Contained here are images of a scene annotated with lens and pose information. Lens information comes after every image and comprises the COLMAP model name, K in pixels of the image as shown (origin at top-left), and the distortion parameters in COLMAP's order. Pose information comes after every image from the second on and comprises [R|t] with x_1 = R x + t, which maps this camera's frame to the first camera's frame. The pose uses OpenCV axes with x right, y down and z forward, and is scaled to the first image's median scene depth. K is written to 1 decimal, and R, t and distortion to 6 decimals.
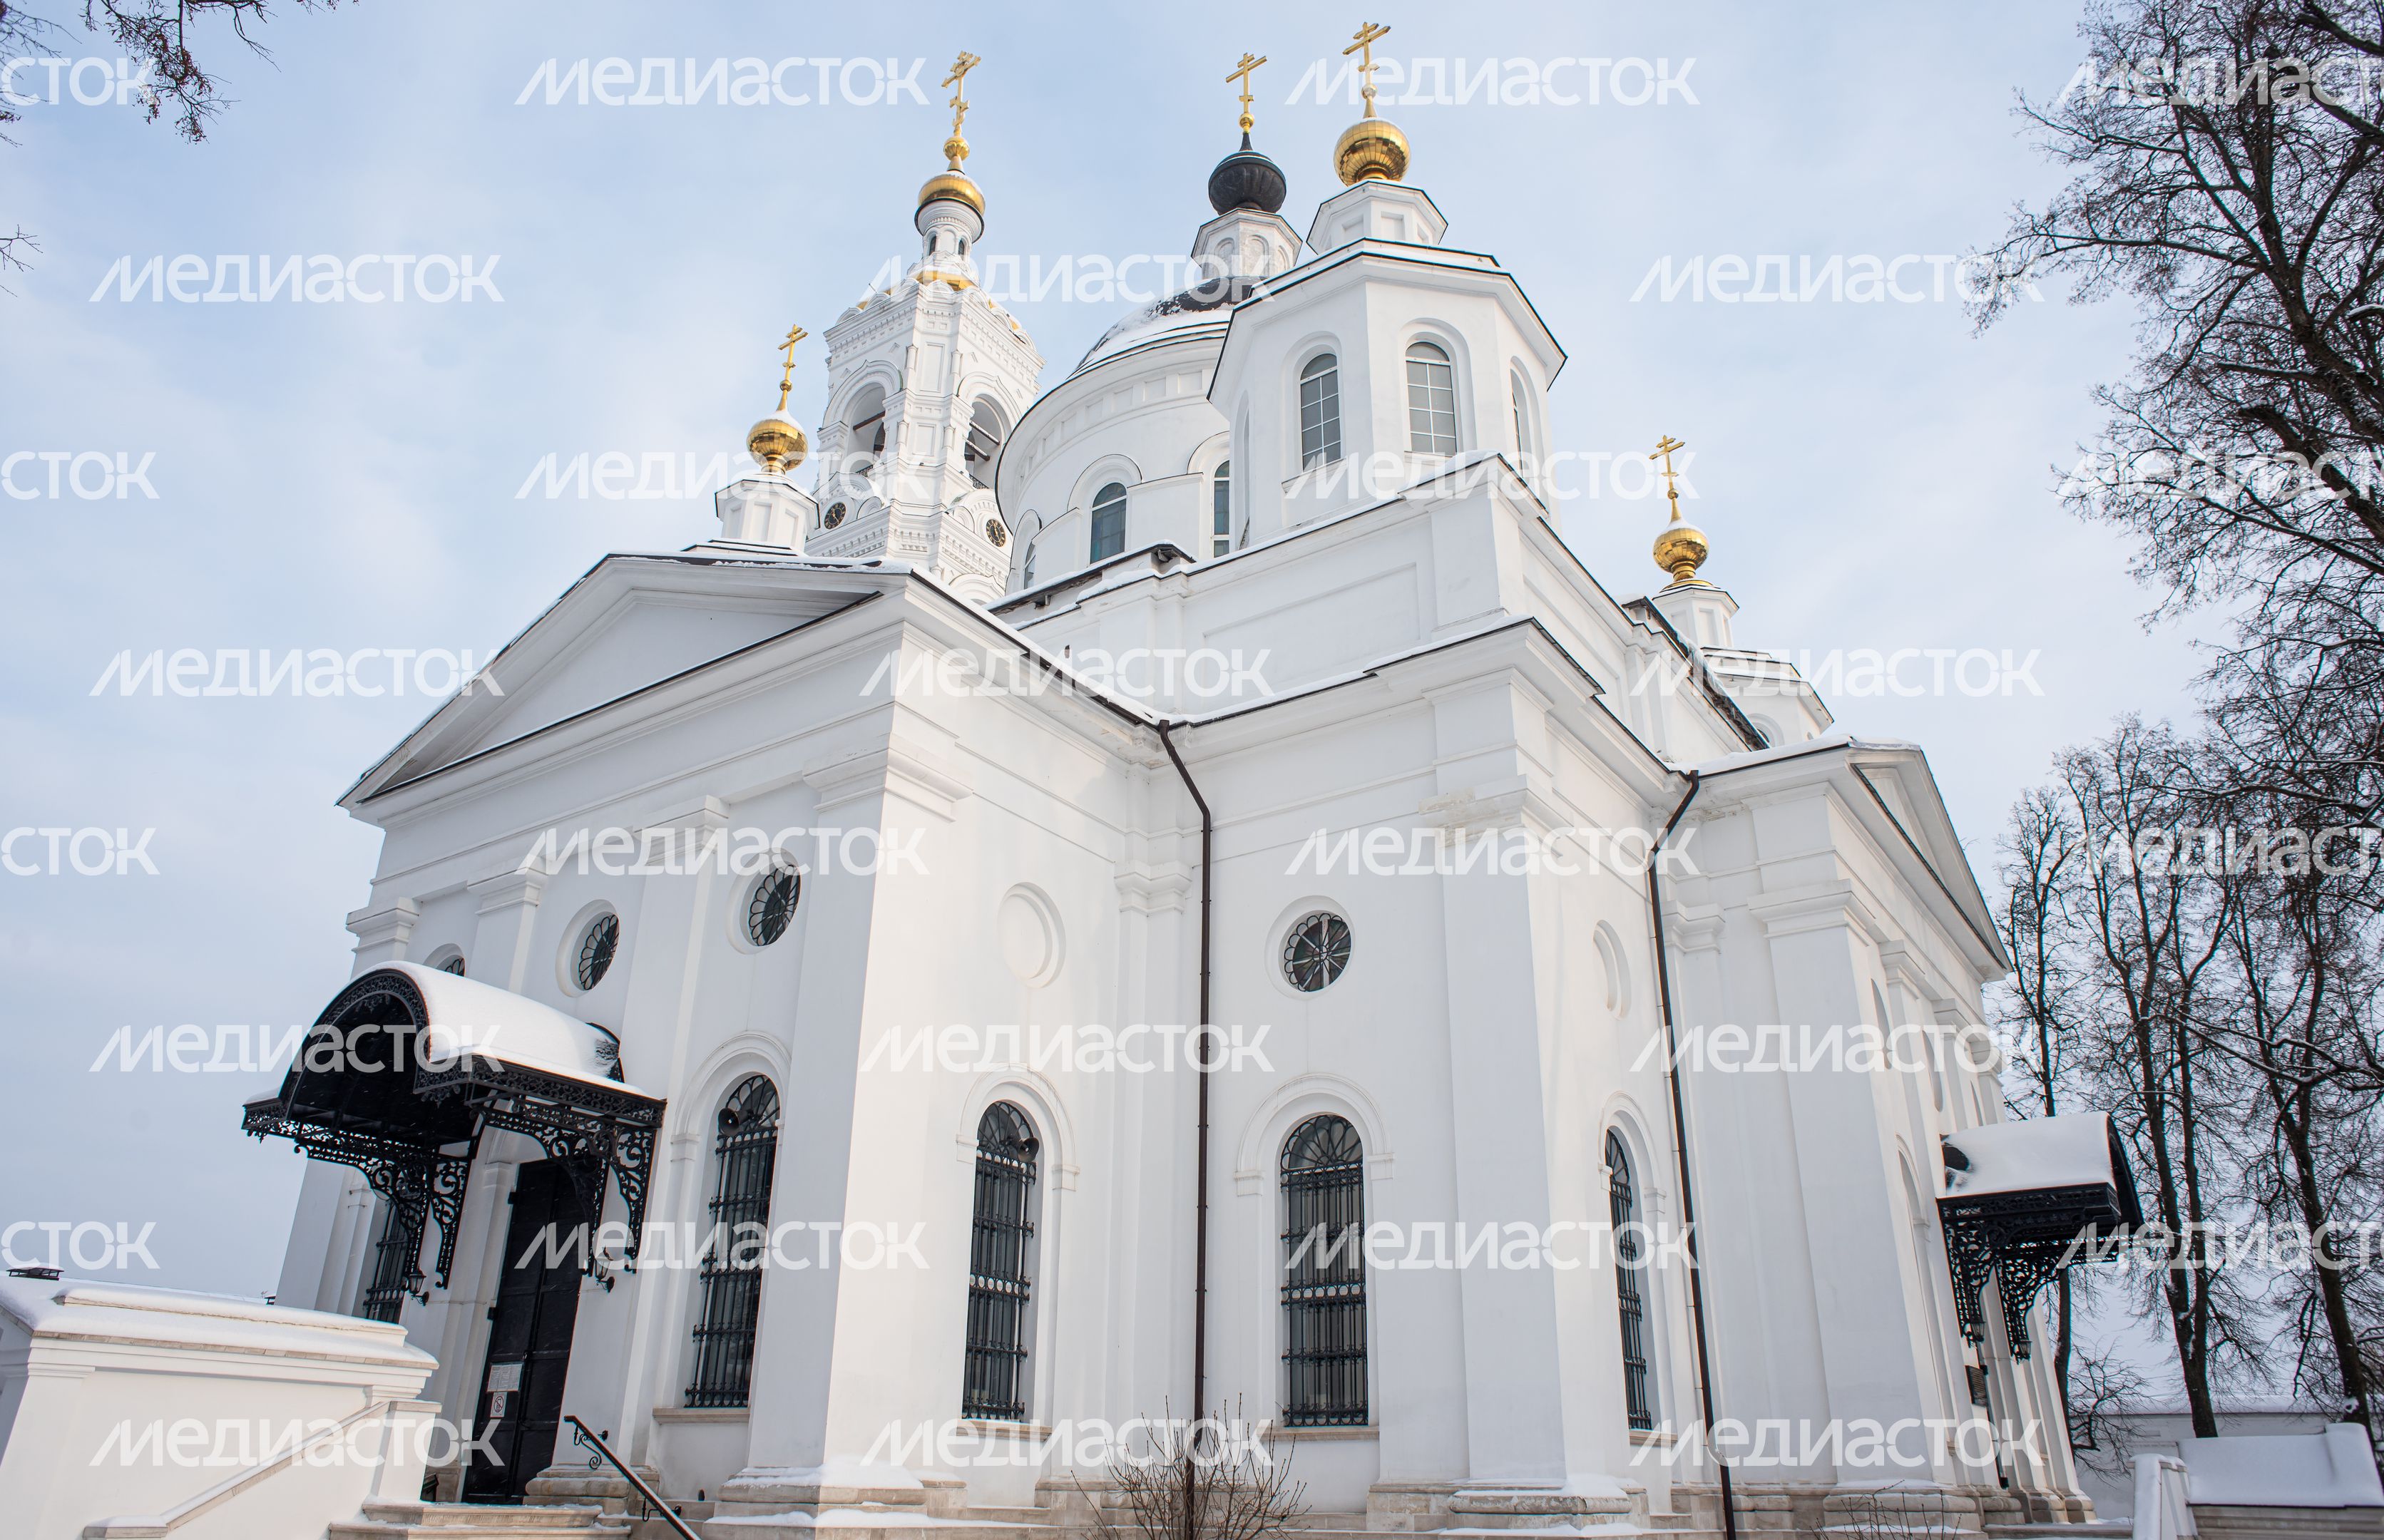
lens RADIAL K [[1625.9, 0, 1147.9], [0, 1625.9, 729.9], [0, 0, 1]] dist [-0.071631, 0.073394]
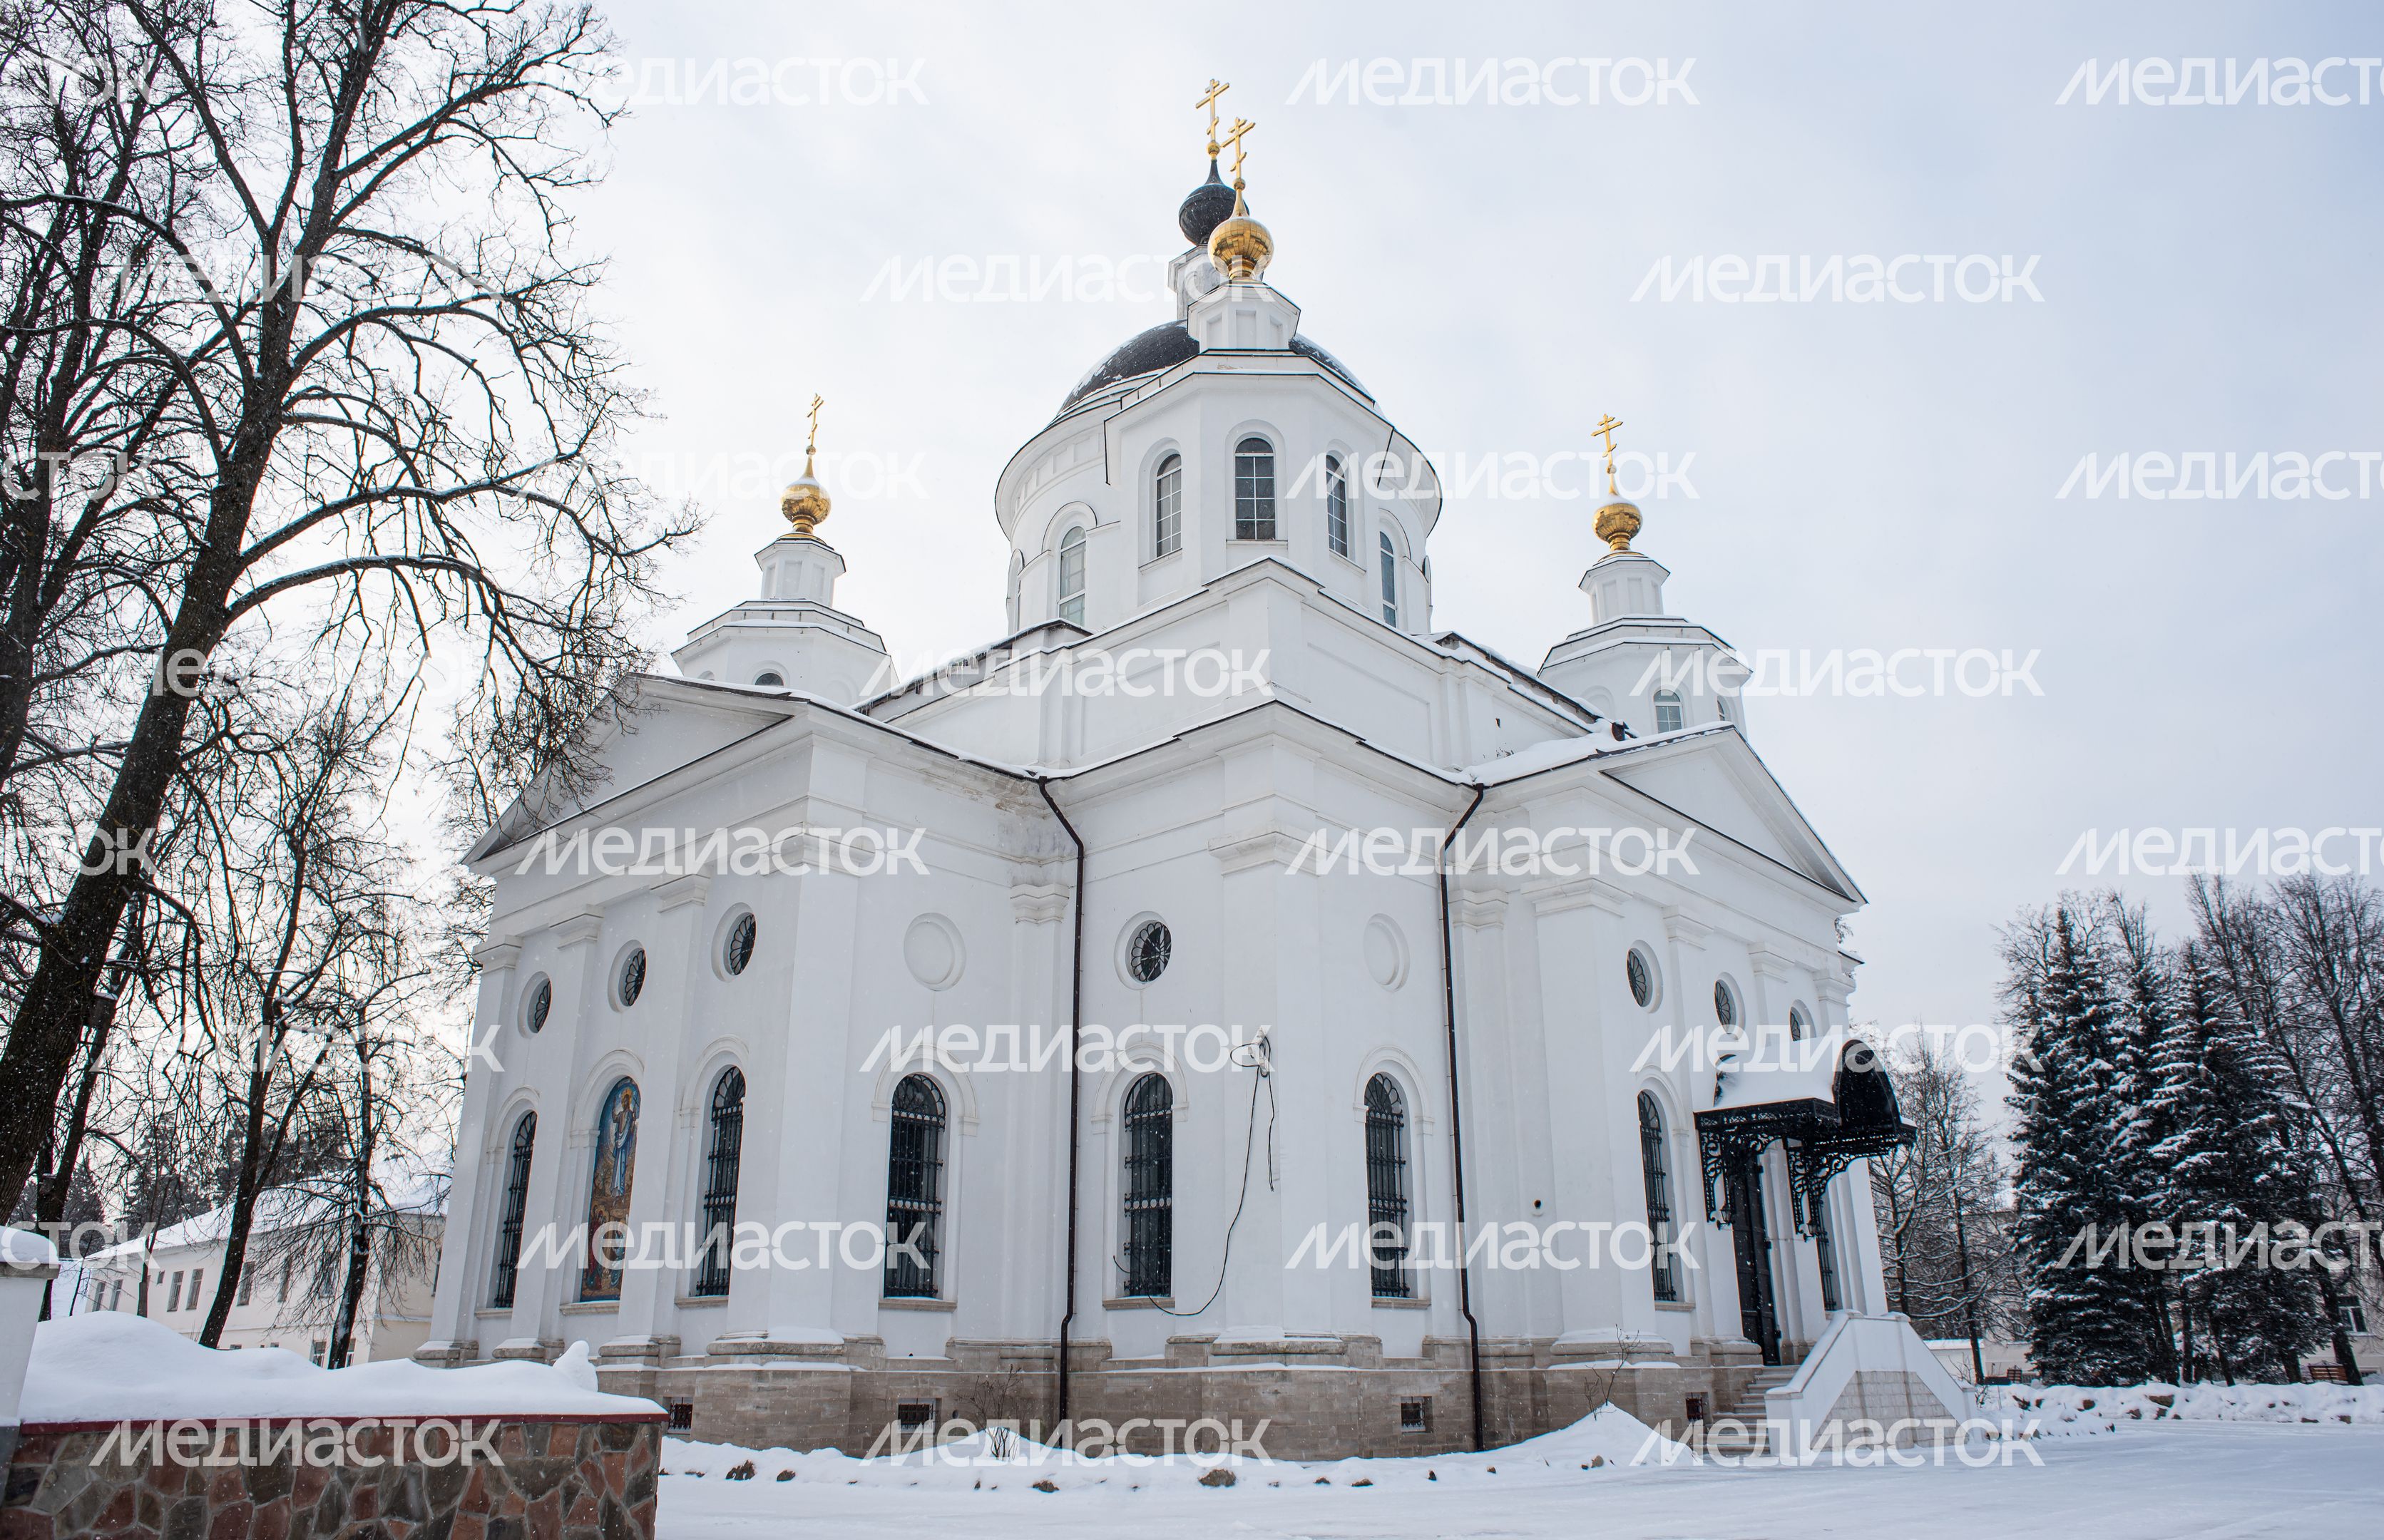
lens RADIAL K [[1664.6, 0, 1156.8], [0, 1664.6, 783.5], [0, 0, 1]] dist [-0.093696, 0.084133]
pose [[0.988395, -0.060215, -0.139461, 0.287732], [0.075456, 0.991423, 0.106709, -0.135370], [0.131840, -0.115994, 0.984461, -0.299608]]
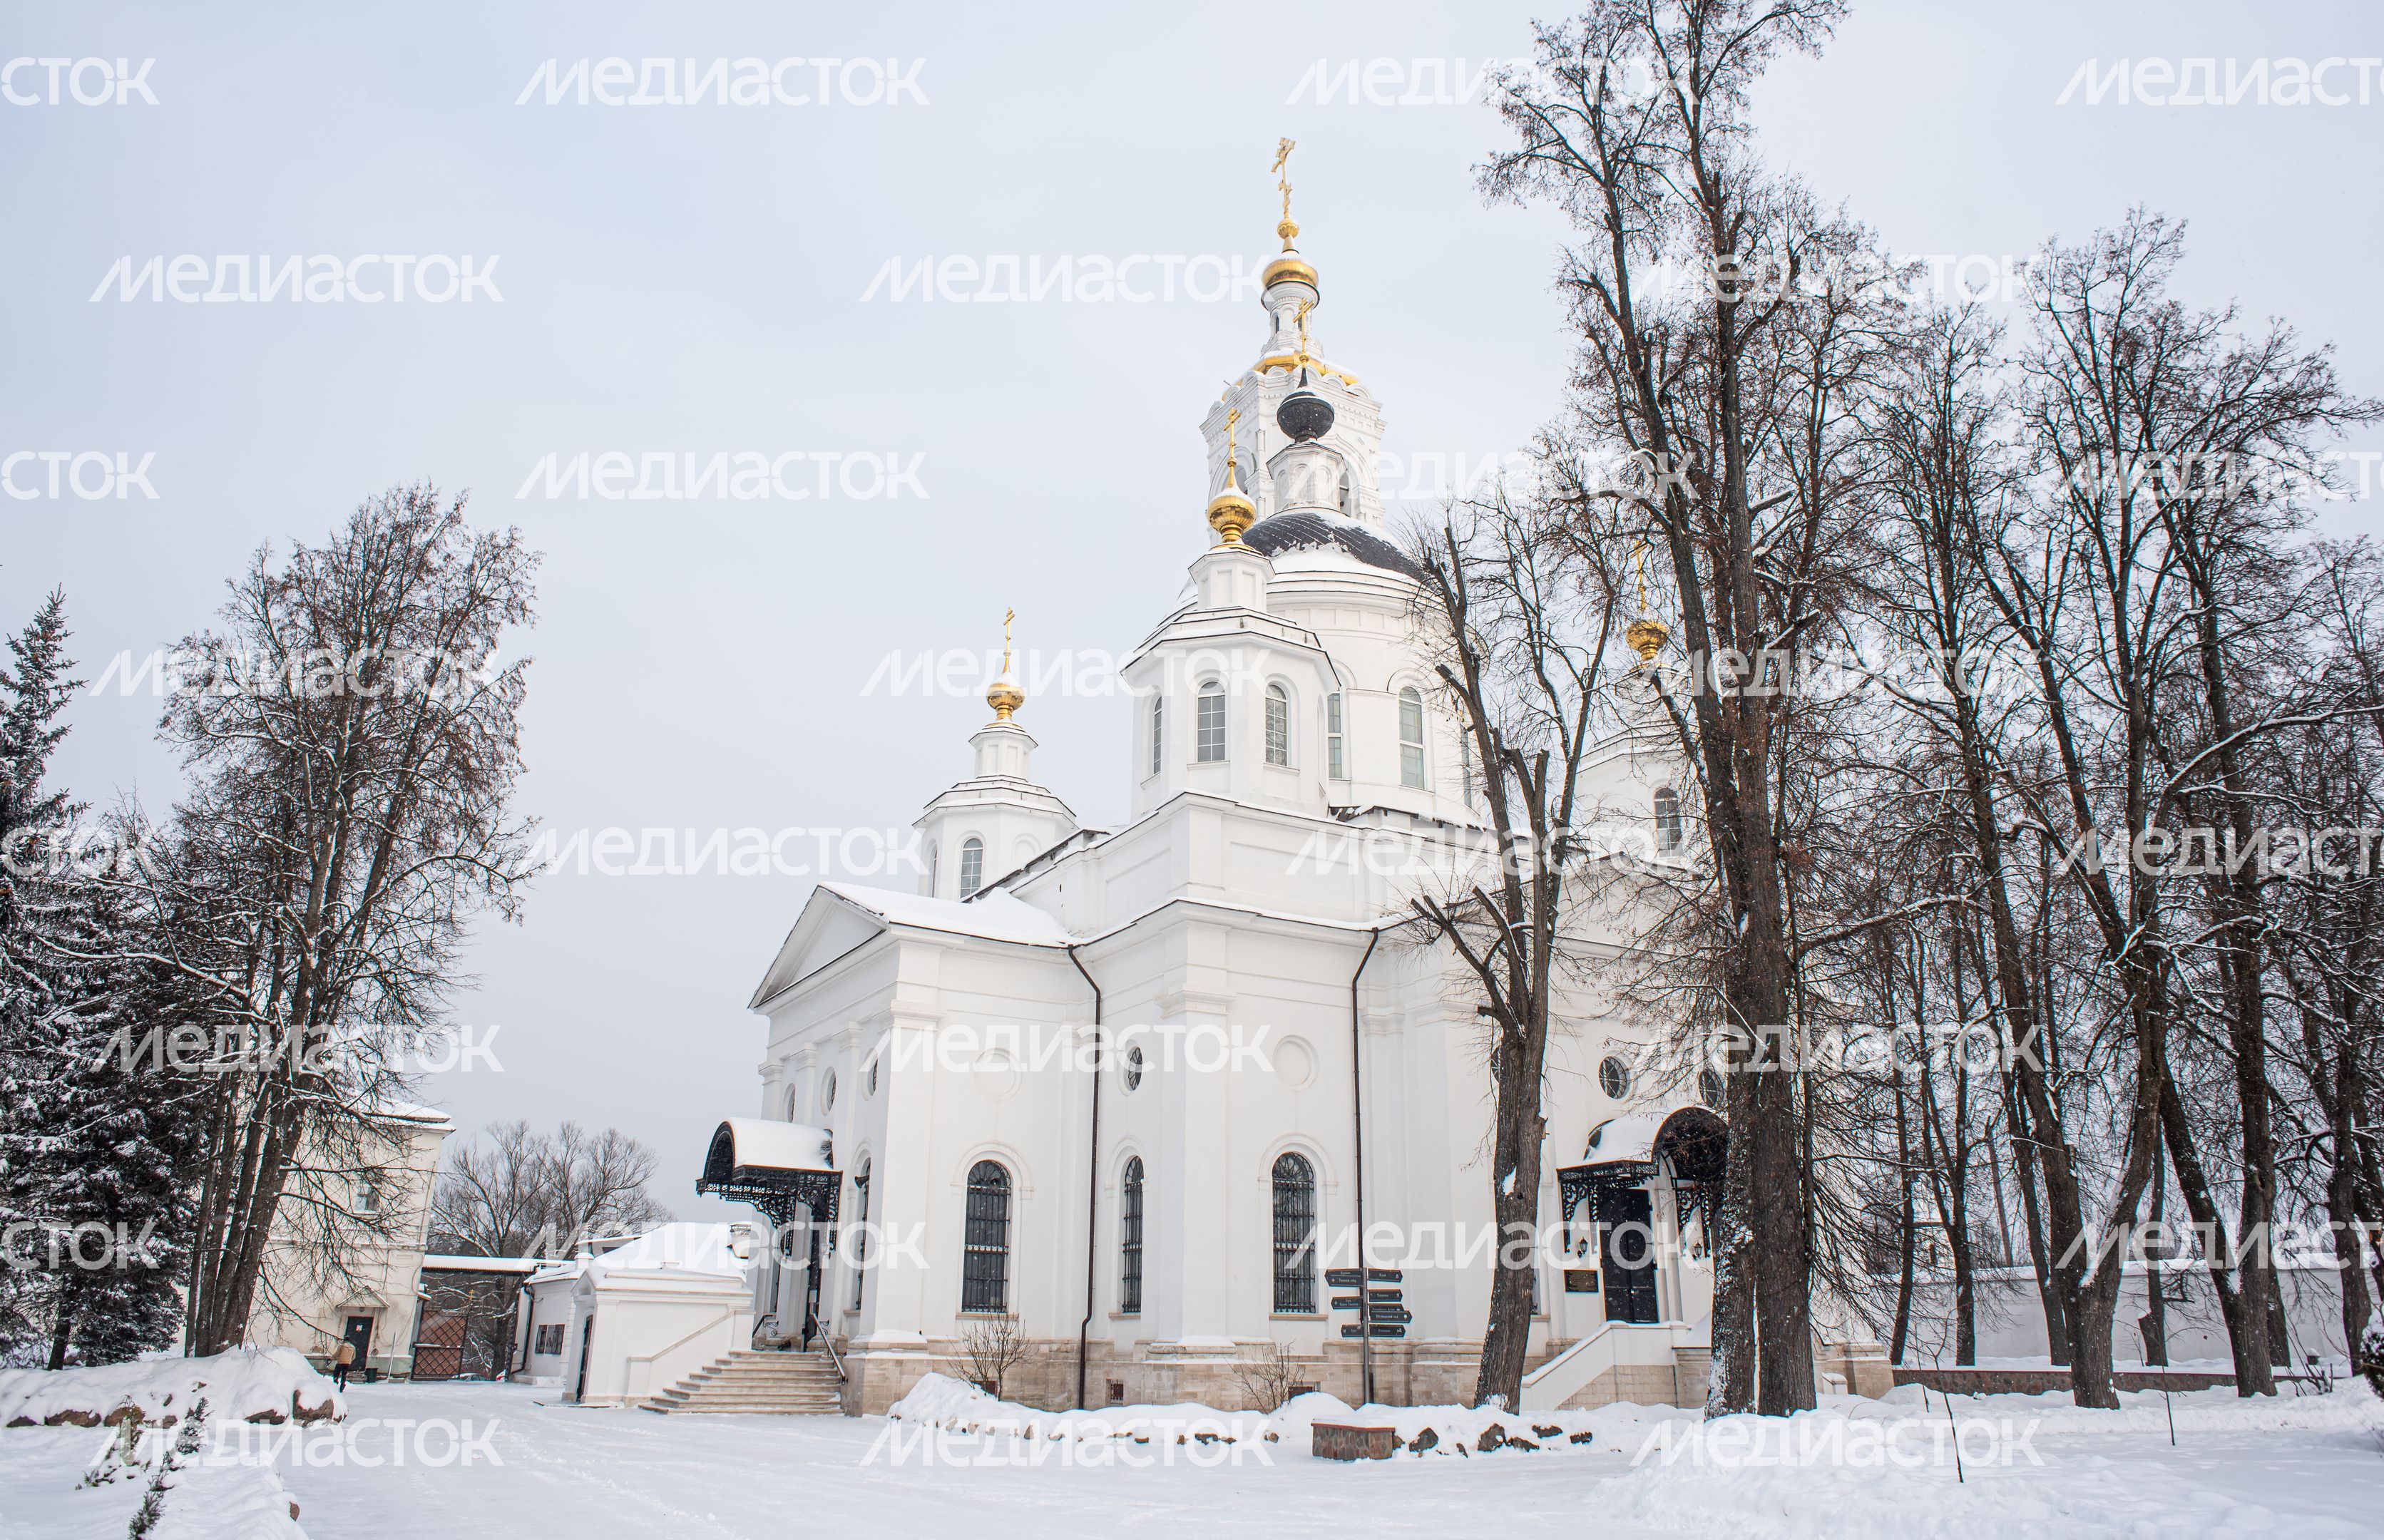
lens RADIAL K [[1667.9, 0, 1224.0], [0, 1667.9, 797.8], [0, 0, 1]] dist [-0.089409, 0.078103]
pose [[0.911815, -0.138444, -0.386558, 0.930662], [0.188241, 0.977625, 0.093891, -0.317066], [0.364910, -0.158377, 0.917473, -0.651933]]
